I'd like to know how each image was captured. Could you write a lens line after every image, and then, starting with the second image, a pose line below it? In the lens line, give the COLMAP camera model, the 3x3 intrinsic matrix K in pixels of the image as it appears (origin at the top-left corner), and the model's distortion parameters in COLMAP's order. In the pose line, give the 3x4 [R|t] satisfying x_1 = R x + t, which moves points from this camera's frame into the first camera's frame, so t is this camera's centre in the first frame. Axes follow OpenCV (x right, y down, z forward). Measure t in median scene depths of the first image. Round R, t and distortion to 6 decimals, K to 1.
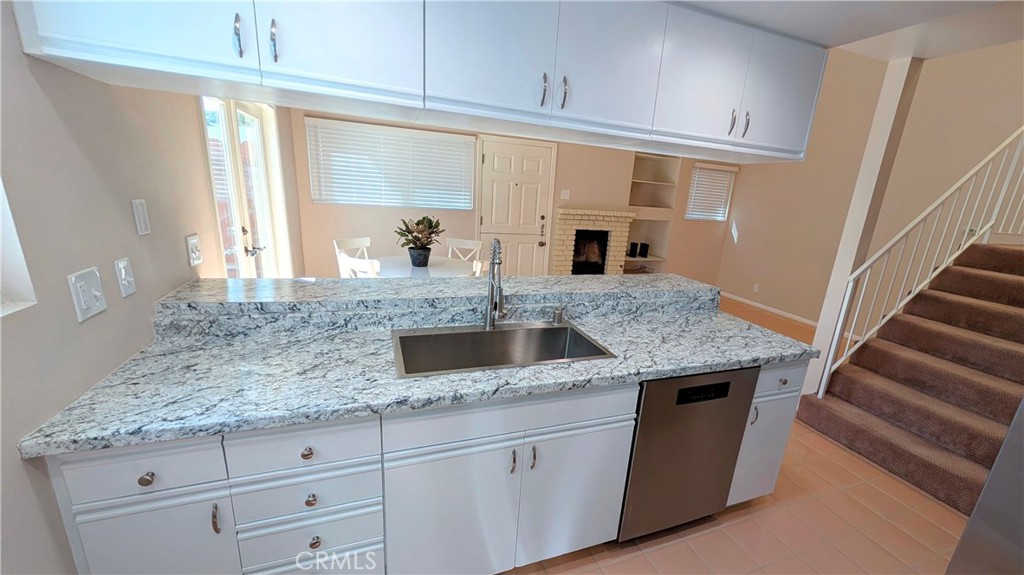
lens RADIAL K [[402.7, 0, 543.0], [0, 402.7, 299.2], [0, 0, 1]] dist [0.003968, 0.000783]
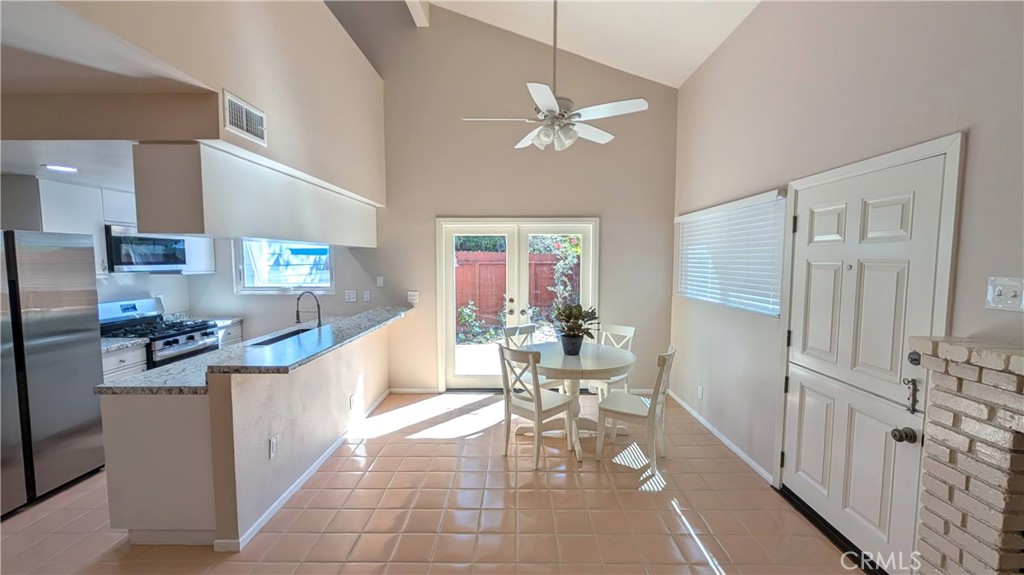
lens RADIAL K [[402.7, 0, 511.9], [0, 402.7, 286.6], [0, 0, 1]] dist [0.003968, 0.000783]
pose [[-0.378035, -0.003650, -0.925784, 0.419721], [-0.269858, 0.957001, 0.106421, -0.196357], [0.885588, 0.290061, -0.362765, 0.772017]]
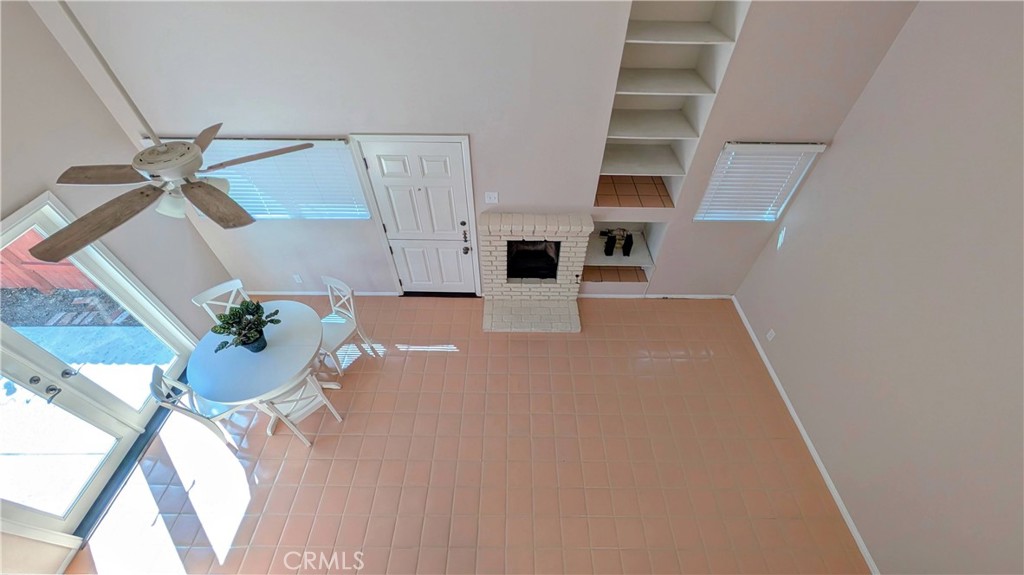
lens RADIAL K [[402.7, 0, 516.9], [0, 402.7, 291.1], [0, 0, 1]] dist [0.003968, 0.000783]
pose [[0.923200, 0.233225, -0.305465, 0.347796], [-0.043248, 0.852813, 0.520423, -0.479232], [0.381880, -0.467244, 0.797403, 0.342400]]
